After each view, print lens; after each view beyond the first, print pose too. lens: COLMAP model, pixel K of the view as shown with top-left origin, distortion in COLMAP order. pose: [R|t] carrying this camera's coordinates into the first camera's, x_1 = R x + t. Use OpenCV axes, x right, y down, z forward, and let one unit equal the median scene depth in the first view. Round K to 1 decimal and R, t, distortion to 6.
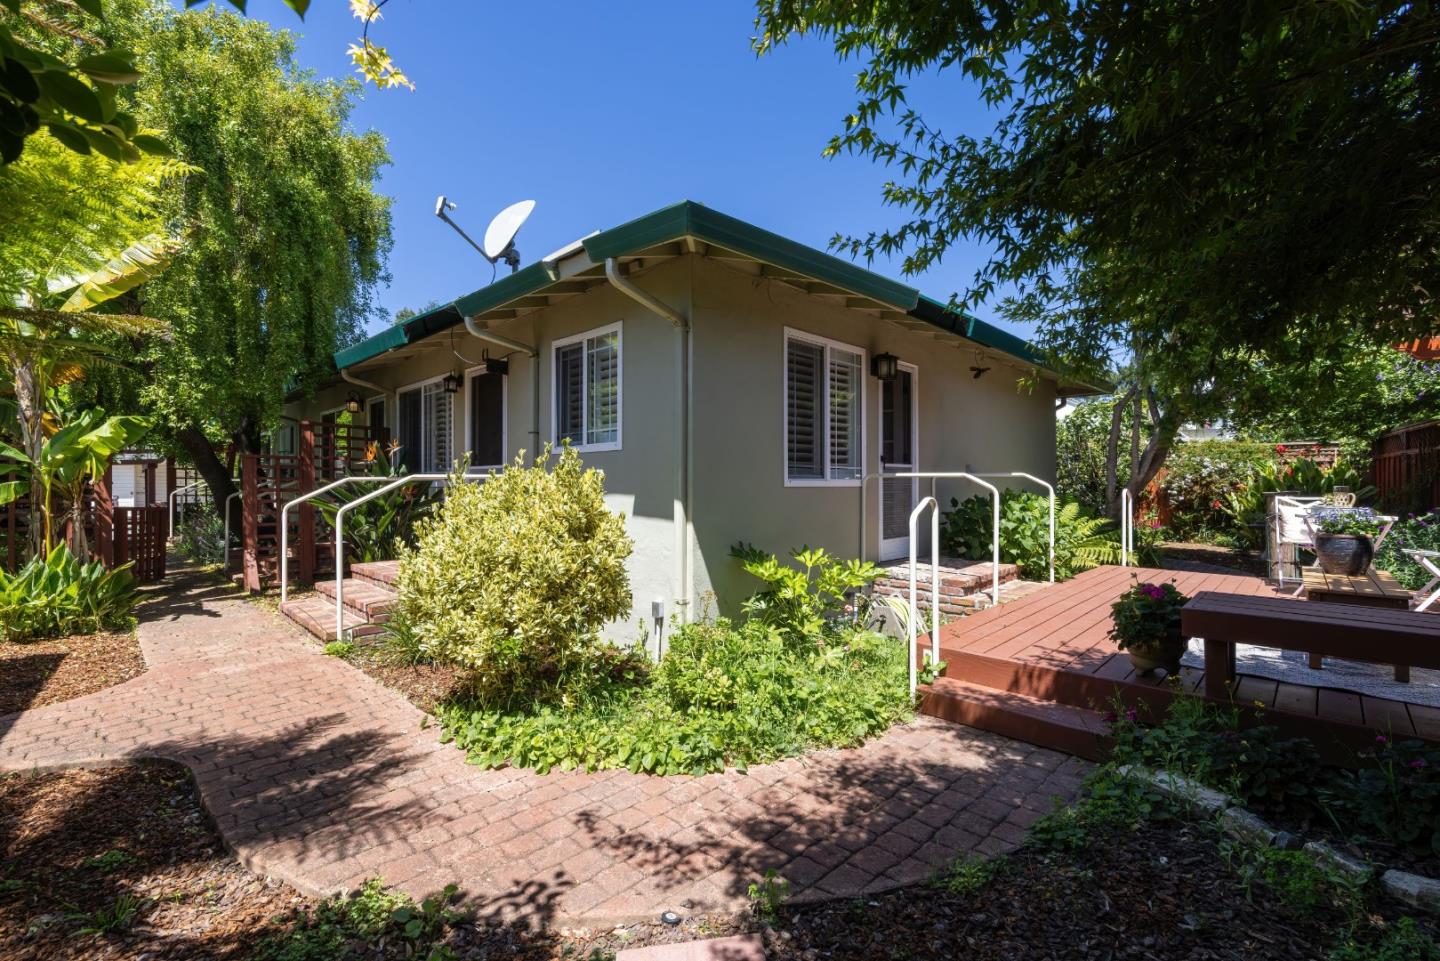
lens RADIAL K [[634.5, 0, 714.0], [0, 634.5, 450.6], [0, 0, 1]] dist [0.000615, 0.000001]
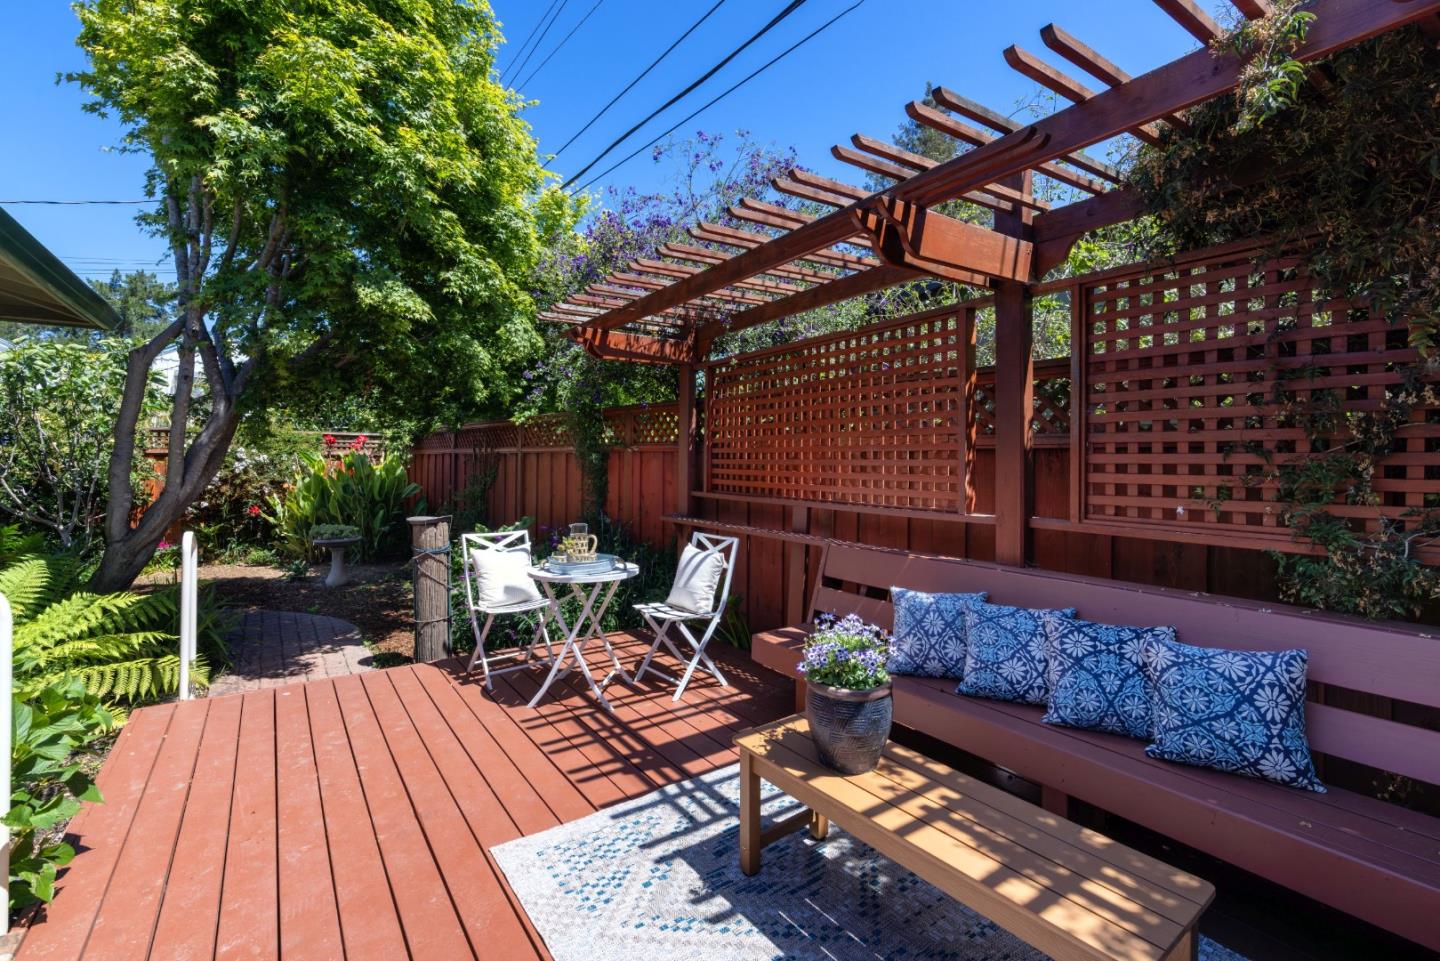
lens RADIAL K [[634.5, 0, 714.0], [0, 634.5, 450.6], [0, 0, 1]] dist [0.000615, 0.000001]
pose [[0.193742, 0.011630, 0.980984, 0.161753], [-0.049868, 0.998754, -0.001992, -0.012159], [-0.979784, -0.048533, 0.194080, 0.330560]]
